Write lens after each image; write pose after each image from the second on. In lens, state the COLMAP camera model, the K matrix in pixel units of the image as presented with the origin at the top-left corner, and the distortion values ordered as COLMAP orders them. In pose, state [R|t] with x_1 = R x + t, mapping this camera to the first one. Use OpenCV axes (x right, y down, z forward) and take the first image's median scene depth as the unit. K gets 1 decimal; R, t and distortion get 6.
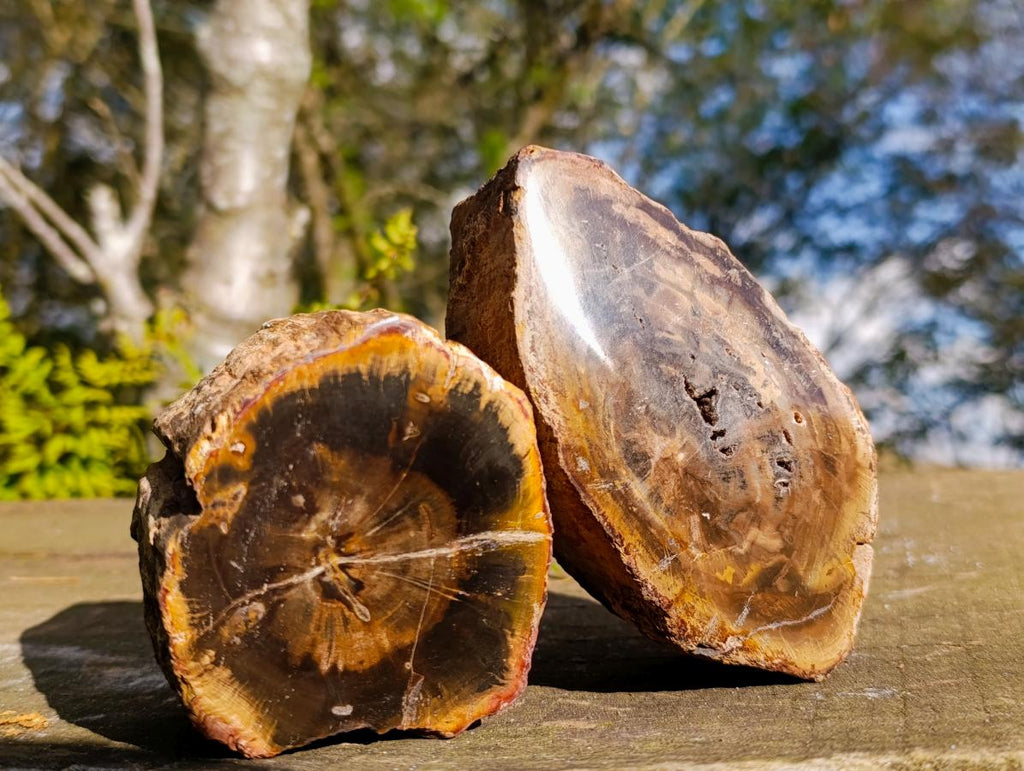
lens RADIAL K [[1505.8, 0, 515.4], [0, 1505.8, 365.1], [0, 0, 1]] dist [0.328948, -2.081315]
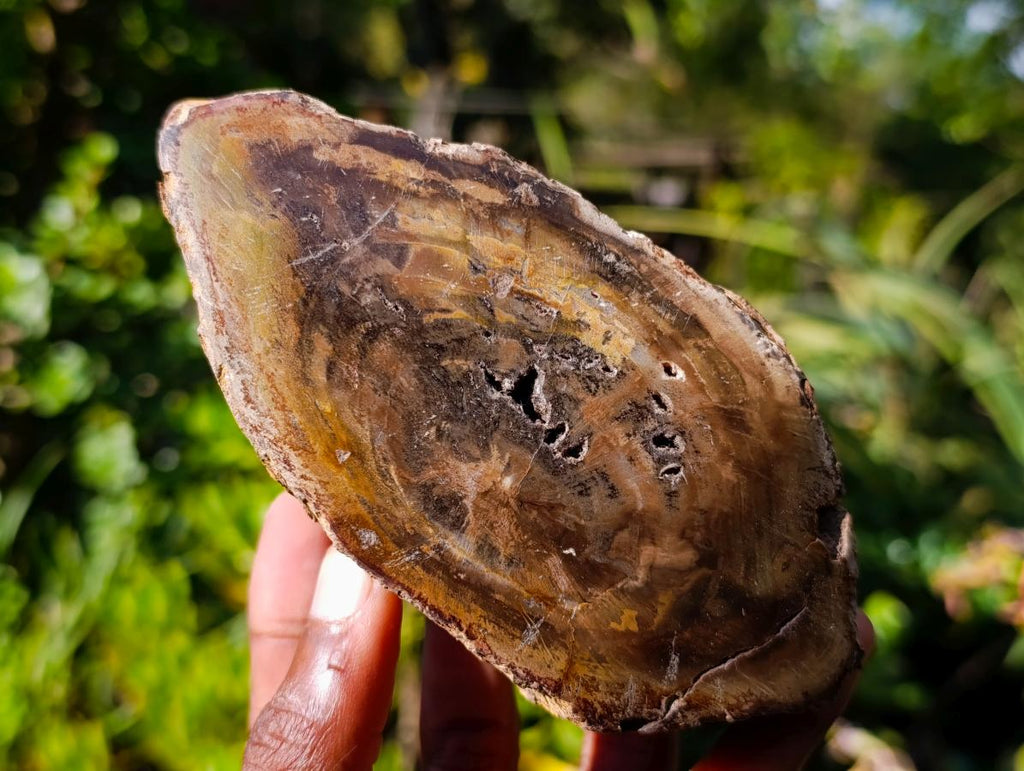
lens RADIAL K [[1505.8, 0, 515.4], [0, 1505.8, 365.1], [0, 0, 1]] dist [0.328948, -2.081315]
pose [[0.942423, -0.279919, -0.182988, 0.243802], [0.300477, 0.948957, 0.095883, -0.052452], [0.146808, -0.145346, 0.978428, 0.327252]]
